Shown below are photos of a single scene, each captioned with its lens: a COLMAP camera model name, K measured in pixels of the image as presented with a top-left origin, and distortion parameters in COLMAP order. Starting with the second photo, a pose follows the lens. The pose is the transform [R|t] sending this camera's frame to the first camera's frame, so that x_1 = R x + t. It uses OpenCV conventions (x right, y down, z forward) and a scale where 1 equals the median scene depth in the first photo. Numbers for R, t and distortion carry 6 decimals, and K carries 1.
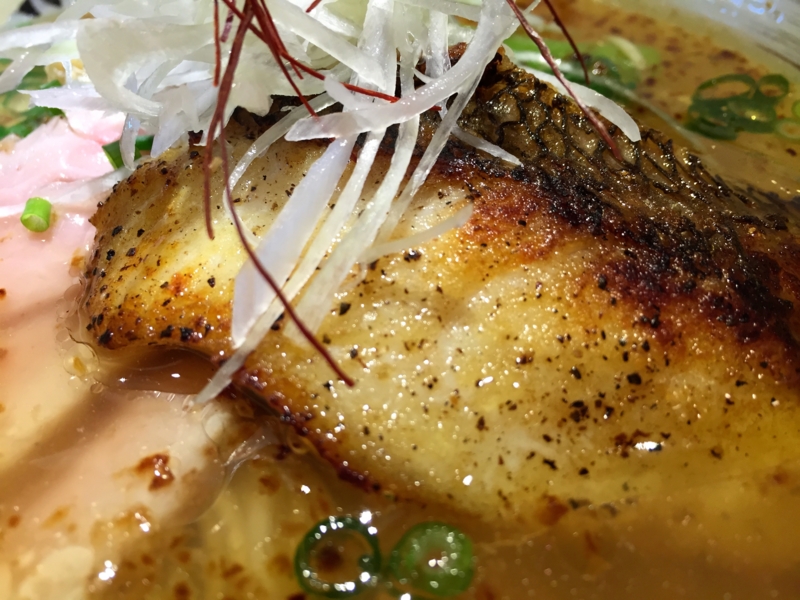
lens RADIAL K [[752.0, 0, 385.3], [0, 752.0, 289.3], [0, 0, 1]] dist [0.056308, -0.143120]
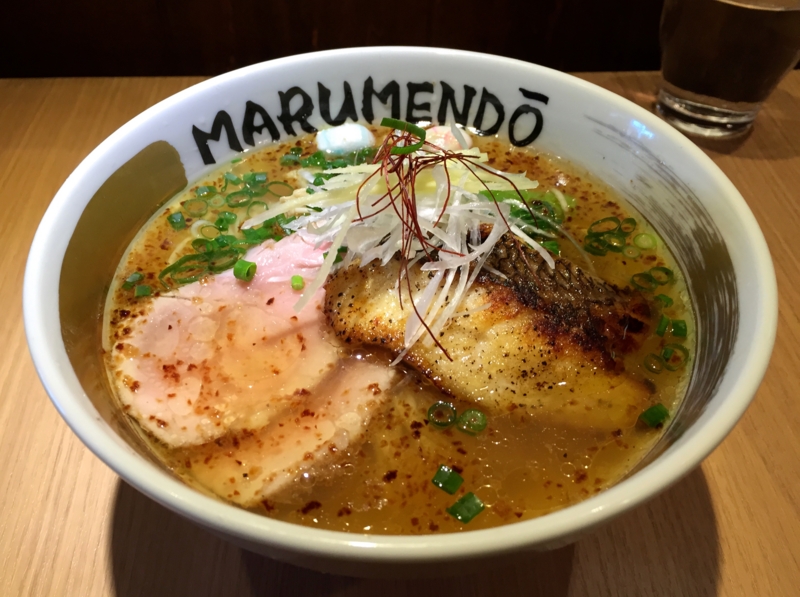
lens RADIAL K [[752.0, 0, 382.0], [0, 752.0, 281.6], [0, 0, 1]] dist [0.056308, -0.143120]
pose [[0.998442, 0.041905, 0.036854, -0.368352], [-0.042409, 0.999016, 0.013016, -0.185125], [-0.036272, -0.014559, 0.999236, -1.679117]]
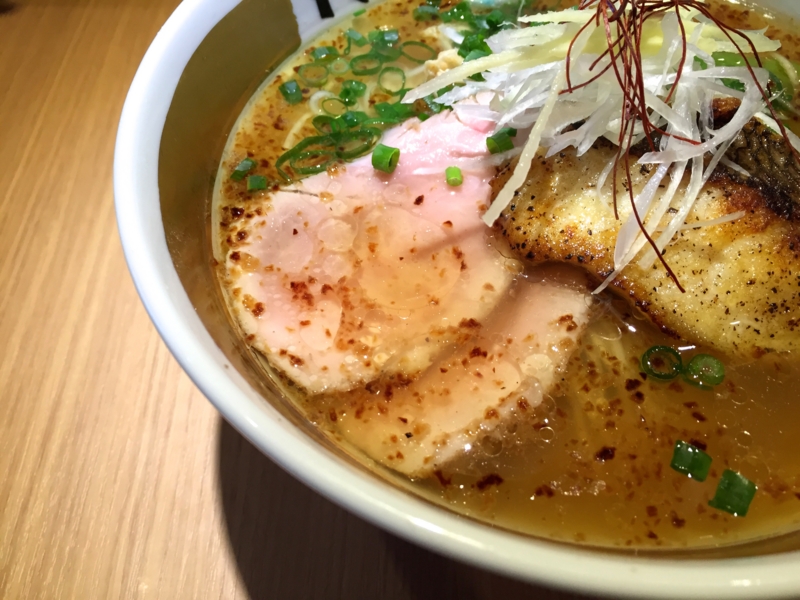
lens RADIAL K [[752.0, 0, 386.8], [0, 752.0, 295.2], [0, 0, 1]] dist [0.056308, -0.143120]
pose [[0.997560, 0.062991, -0.030090, -0.702279], [-0.056017, 0.979511, 0.193443, -0.204565], [0.041659, -0.191285, 0.980650, -1.021274]]
